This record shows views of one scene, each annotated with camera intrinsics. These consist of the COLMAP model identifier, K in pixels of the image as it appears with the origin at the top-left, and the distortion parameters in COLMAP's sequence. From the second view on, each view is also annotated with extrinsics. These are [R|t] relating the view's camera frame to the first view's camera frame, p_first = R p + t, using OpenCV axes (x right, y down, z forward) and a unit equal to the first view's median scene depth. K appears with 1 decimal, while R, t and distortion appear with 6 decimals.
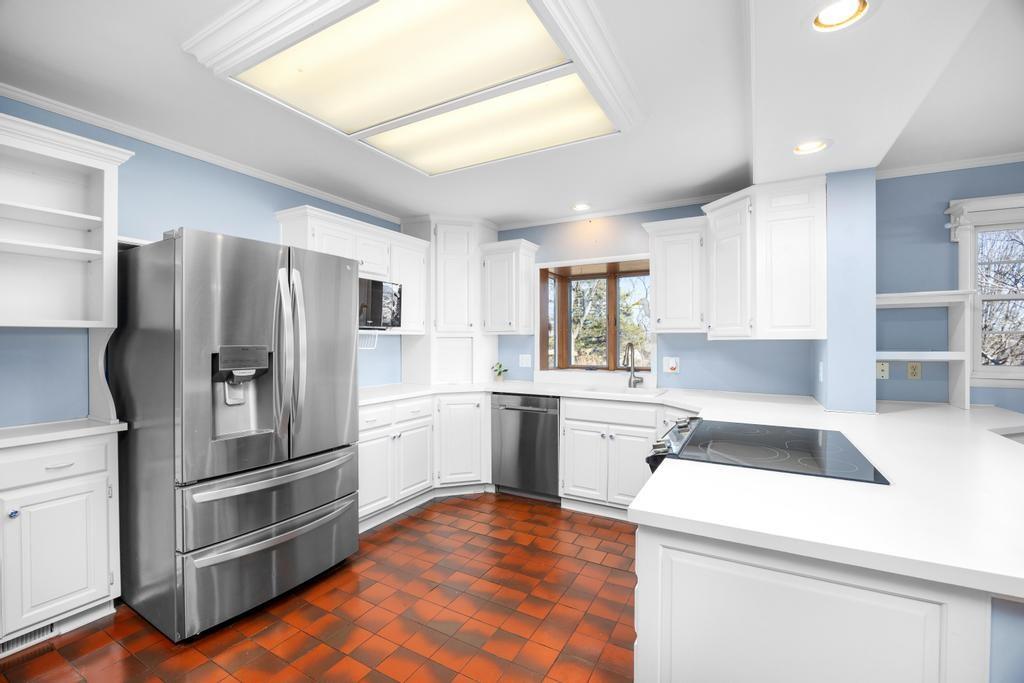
lens RADIAL K [[443.4, 0, 506.7], [0, 443.4, 343.9], [0, 0, 1]] dist [-0.015922, -0.000001]
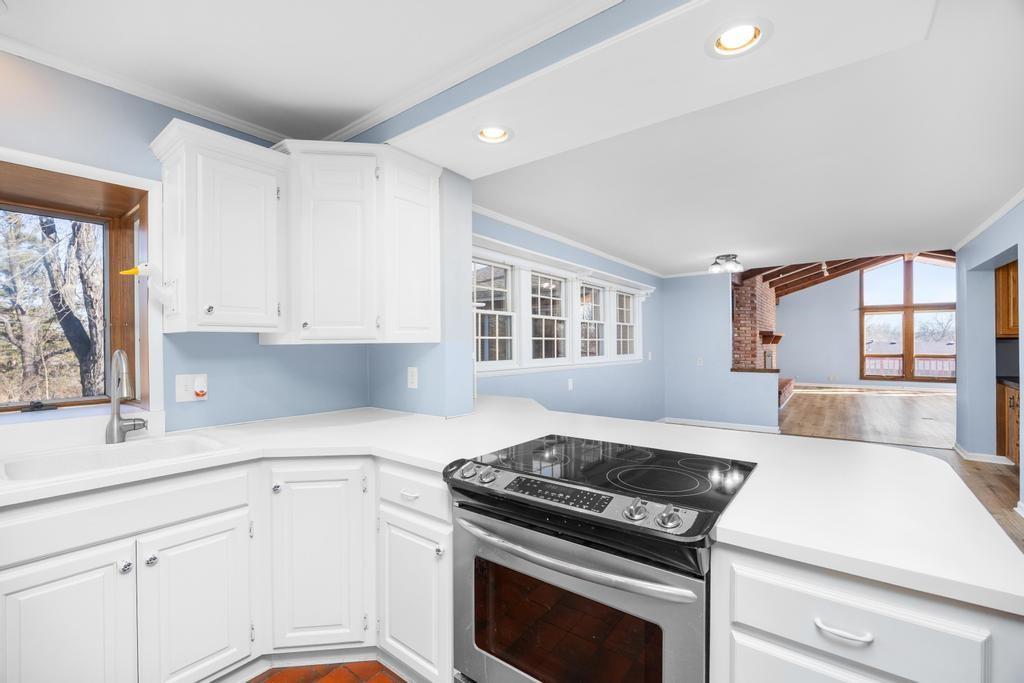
lens RADIAL K [[443.4, 0, 506.7], [0, 443.4, 343.9], [0, 0, 1]] dist [-0.015922, -0.000001]
pose [[0.142730, -0.001025, 0.989761, -0.121771], [0.012890, 0.999917, -0.000823, -0.003998], [-0.989678, 0.012875, 0.142731, 0.467192]]
